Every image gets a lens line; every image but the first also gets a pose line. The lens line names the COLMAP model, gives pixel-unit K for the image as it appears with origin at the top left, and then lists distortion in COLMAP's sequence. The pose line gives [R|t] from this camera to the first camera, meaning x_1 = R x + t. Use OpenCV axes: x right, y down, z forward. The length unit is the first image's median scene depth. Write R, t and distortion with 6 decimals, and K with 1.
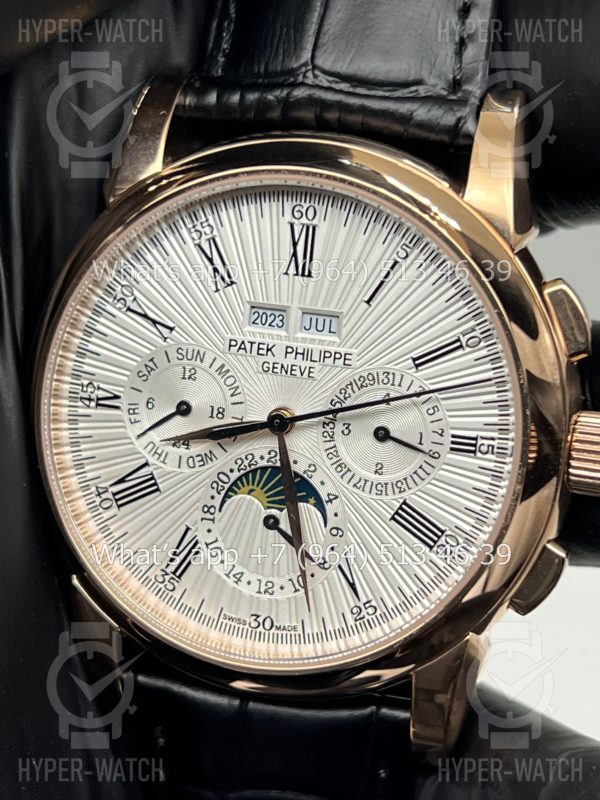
lens RADIAL K [[1883.5, 0, 303.7], [0, 1883.5, 401.2], [0, 0, 1]] dist [0.219914, 0.000000]
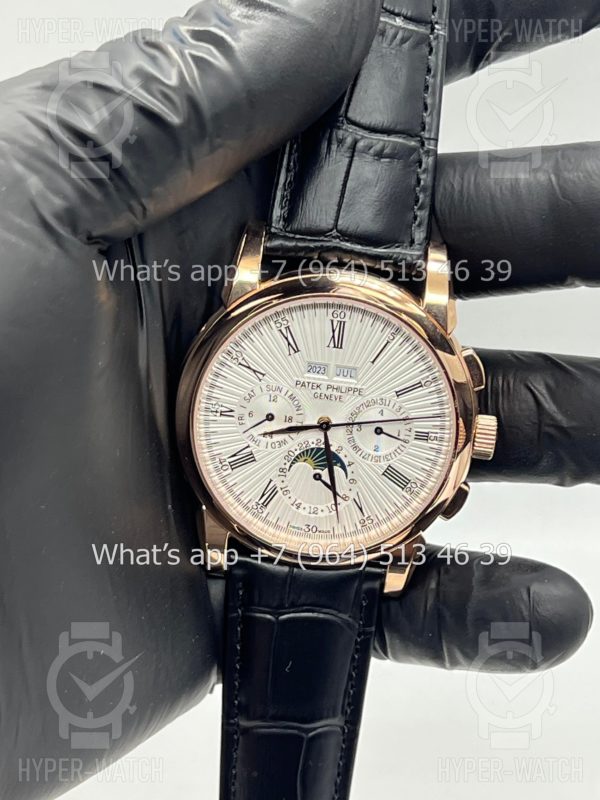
lens RADIAL K [[1883.5, 0, 298.7], [0, 1883.5, 401.5], [0, 0, 1]] dist [0.219914, 0.000000]
pose [[0.974783, -0.024025, 0.221857, -0.450724], [-0.003756, 0.992280, 0.123960, -0.243273], [-0.223122, -0.121668, 0.967168, -0.804768]]
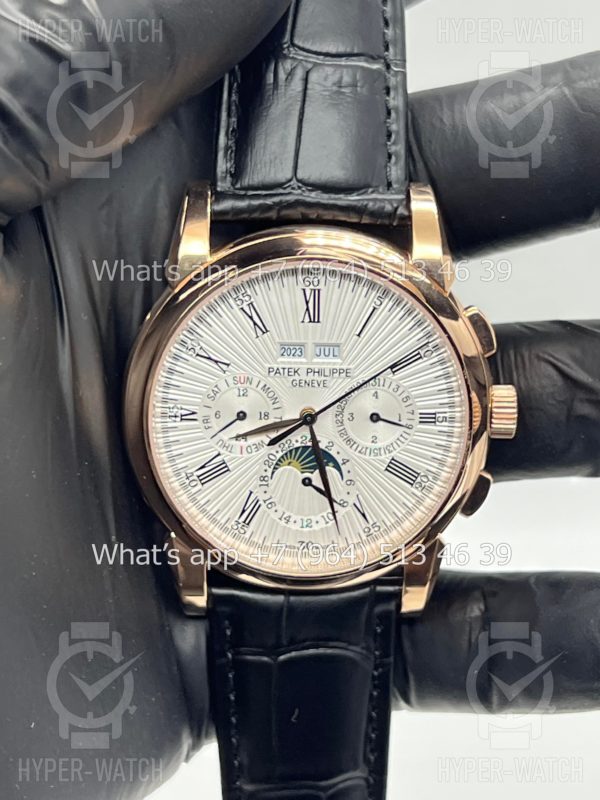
lens RADIAL K [[1883.5, 0, 290.7], [0, 1883.5, 399.1], [0, 0, 1]] dist [0.219914, 0.000000]
pose [[0.961684, -0.127934, 0.242480, -0.395070], [0.103975, 0.988566, 0.109206, -0.172361], [-0.253679, -0.079809, 0.963990, -0.477149]]
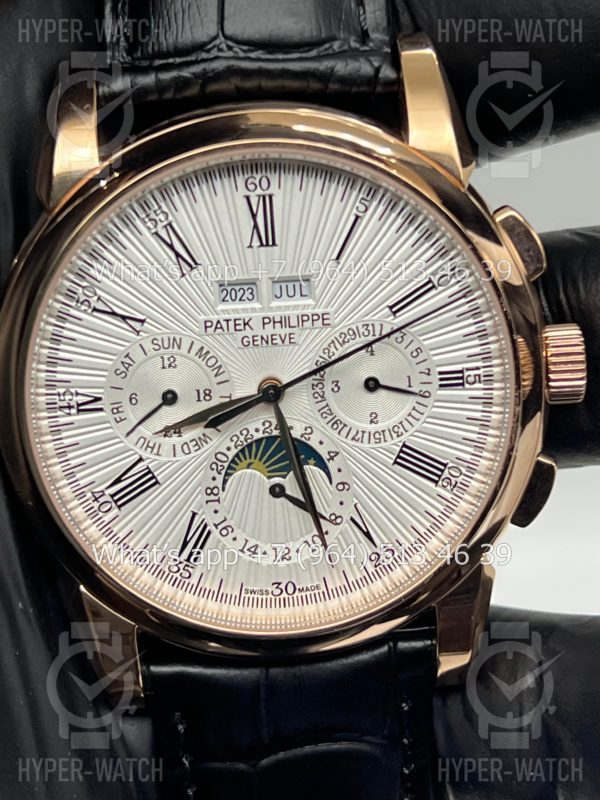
lens RADIAL K [[1883.5, 0, 306.4], [0, 1883.5, 415.4], [0, 0, 1]] dist [0.219914, 0.000000]
pose [[0.949280, -0.194885, 0.246755, -0.245364], [0.184528, 0.980698, 0.064656, -0.038437], [-0.254593, -0.015844, 0.966919, 0.013526]]
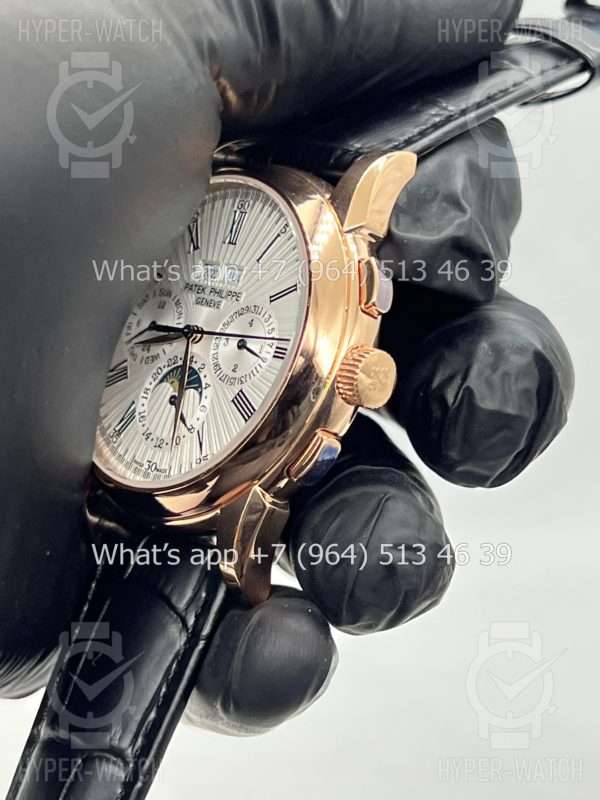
lens RADIAL K [[1883.5, 0, 299.2], [0, 1883.5, 399.1], [0, 0, 1]] dist [0.219914, 0.000000]
pose [[0.845277, 0.128122, -0.518740, 0.828990], [-0.281597, 0.931881, -0.228695, 0.372180], [0.454103, 0.339386, 0.823777, -0.167407]]
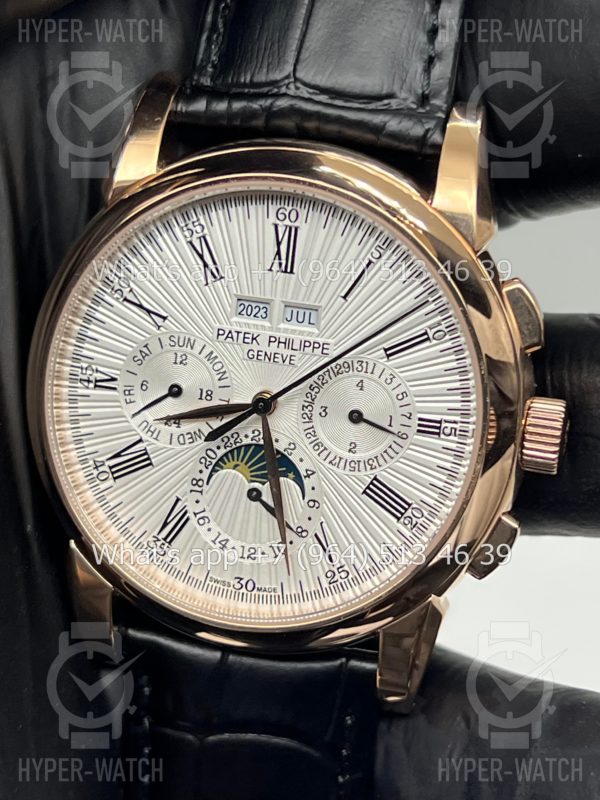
lens RADIAL K [[1883.5, 0, 320.7], [0, 1883.5, 395.2], [0, 0, 1]] dist [0.219914, 0.000000]
pose [[0.998983, 0.008439, 0.044288, -0.027733], [-0.010009, 0.999324, 0.035365, -0.033511], [-0.043959, -0.035772, 0.998393, -0.103303]]
